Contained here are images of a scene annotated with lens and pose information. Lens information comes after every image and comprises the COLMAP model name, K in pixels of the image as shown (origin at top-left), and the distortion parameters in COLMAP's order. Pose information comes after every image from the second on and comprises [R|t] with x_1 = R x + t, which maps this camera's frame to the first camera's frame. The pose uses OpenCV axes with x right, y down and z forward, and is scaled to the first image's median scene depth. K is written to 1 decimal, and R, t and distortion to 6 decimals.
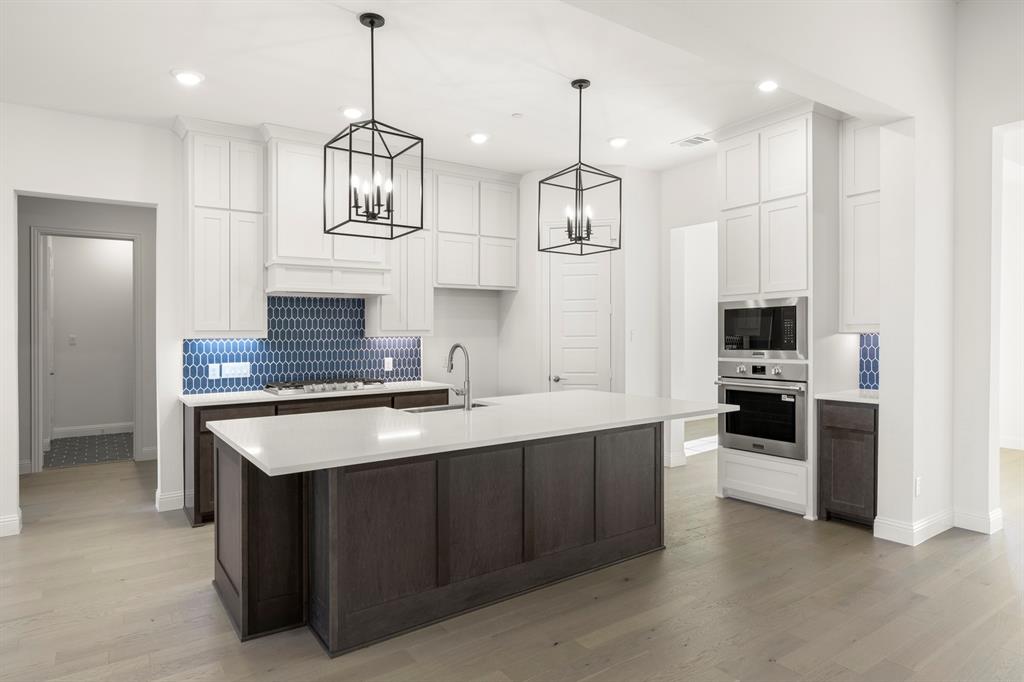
lens RADIAL K [[605.2, 0, 516.8], [0, 605.2, 336.4], [0, 0, 1]] dist [0.005427, 0.000199]
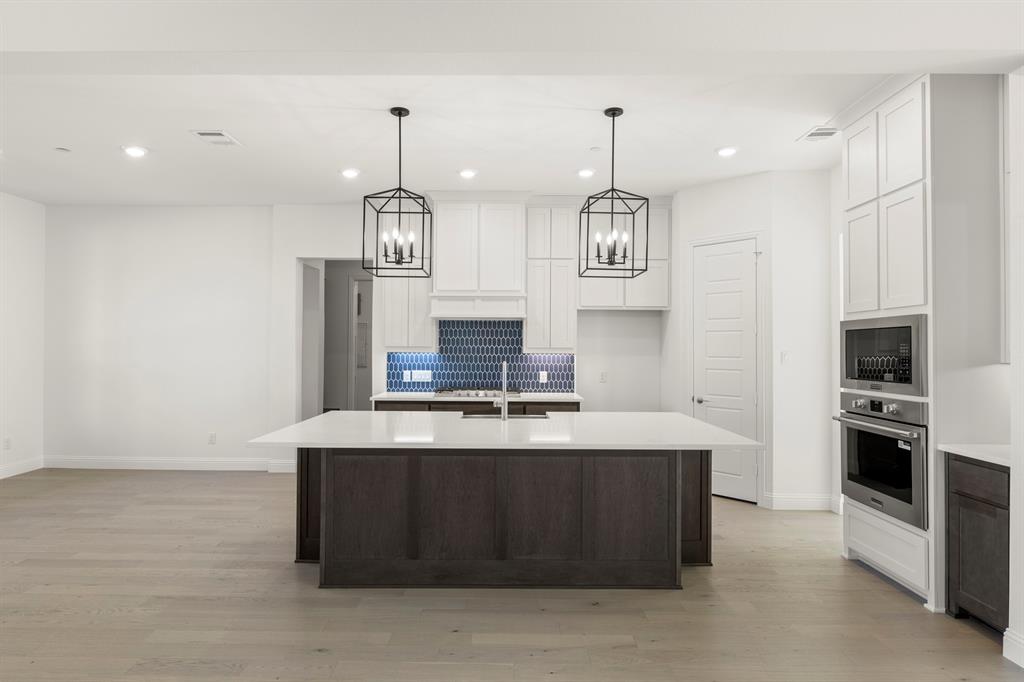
lens RADIAL K [[558.2, 0, 506.8], [0, 558.2, 337.9], [0, 0, 1]] dist [0.003446, -0.000613]
pose [[0.810553, 0.006523, -0.585629, 0.431428], [-0.017522, 0.999760, -0.013116, -0.016258], [0.585403, 0.020892, 0.810473, 0.114020]]
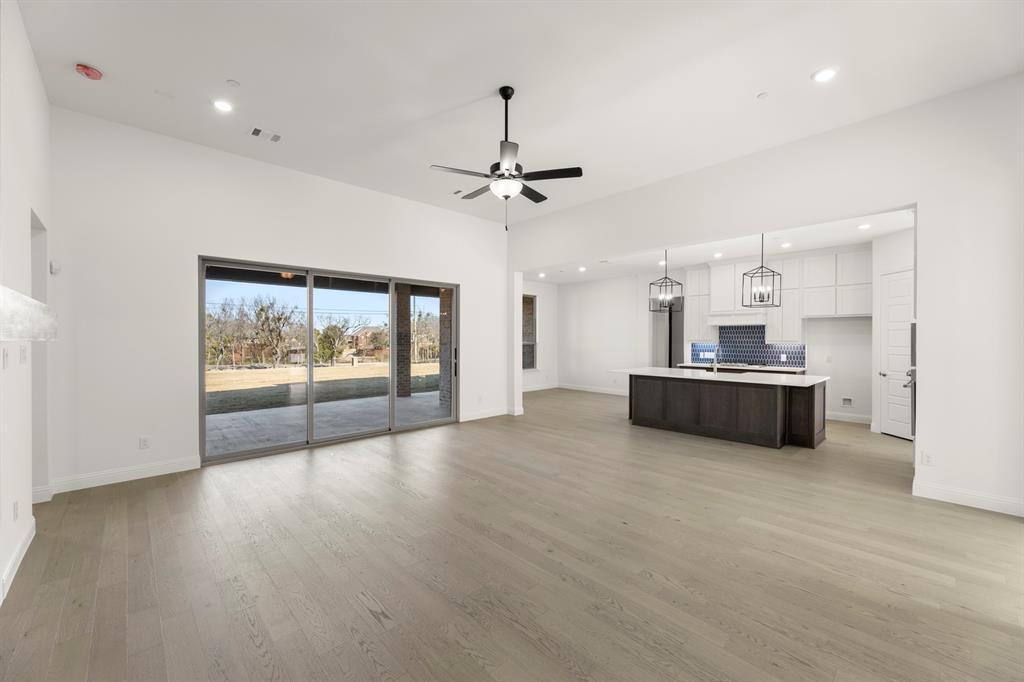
lens RADIAL K [[422.3, 0, 504.9], [0, 422.3, 343.4], [0, 0, 1]] dist [0.006979, -0.000339]
pose [[0.125539, 0.023723, -0.991805, 1.265759], [-0.006467, 0.999712, 0.023094, -0.032533], [0.992068, 0.003515, 0.125657, -0.091334]]
